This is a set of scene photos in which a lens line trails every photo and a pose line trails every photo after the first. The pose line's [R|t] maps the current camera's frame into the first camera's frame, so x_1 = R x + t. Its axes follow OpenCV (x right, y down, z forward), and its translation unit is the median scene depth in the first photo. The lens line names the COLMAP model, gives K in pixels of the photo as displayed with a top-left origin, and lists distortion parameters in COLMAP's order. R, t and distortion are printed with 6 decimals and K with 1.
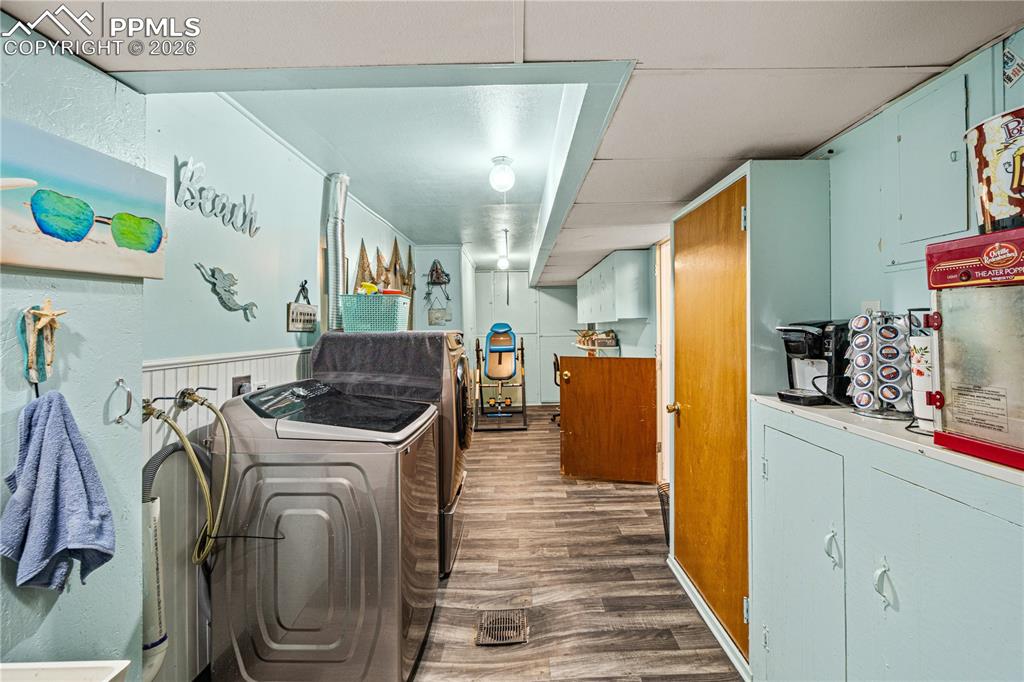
lens RADIAL K [[413.5, 0, 509.8], [0, 413.5, 333.2], [0, 0, 1]] dist [0.007252, -0.000023]
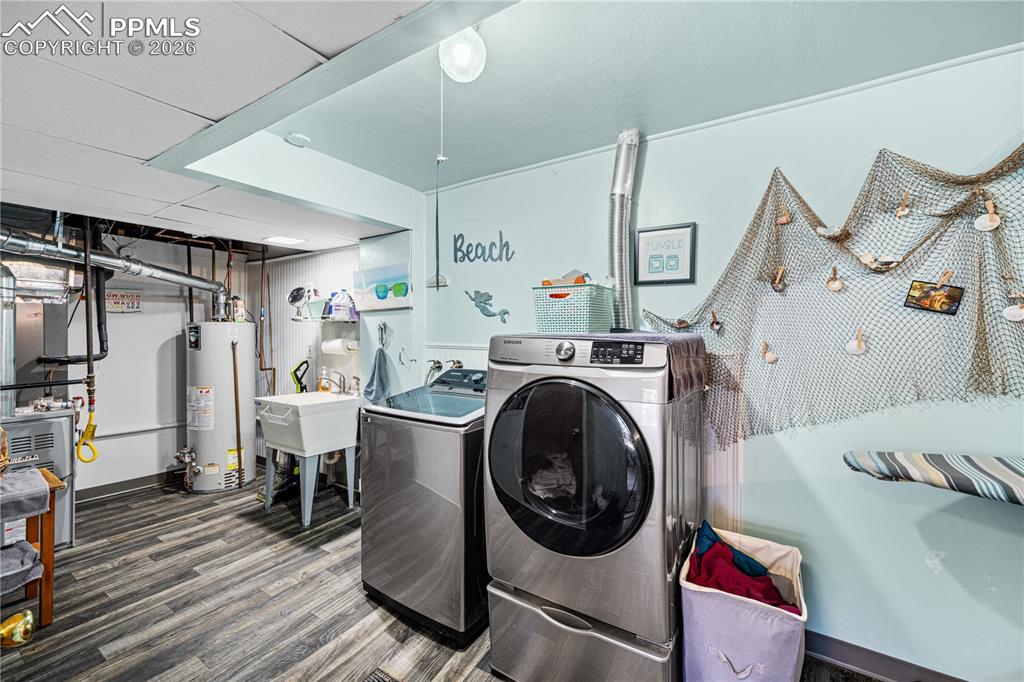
lens RADIAL K [[430.9, 0, 512.0], [0, 430.9, 341.0], [0, 0, 1]] dist [0.000837, 0.000117]
pose [[-0.527282, 0.025061, -0.849321, 0.642969], [-0.008395, 0.999363, 0.034700, -0.020281], [0.849649, 0.025427, -0.526736, 1.986592]]
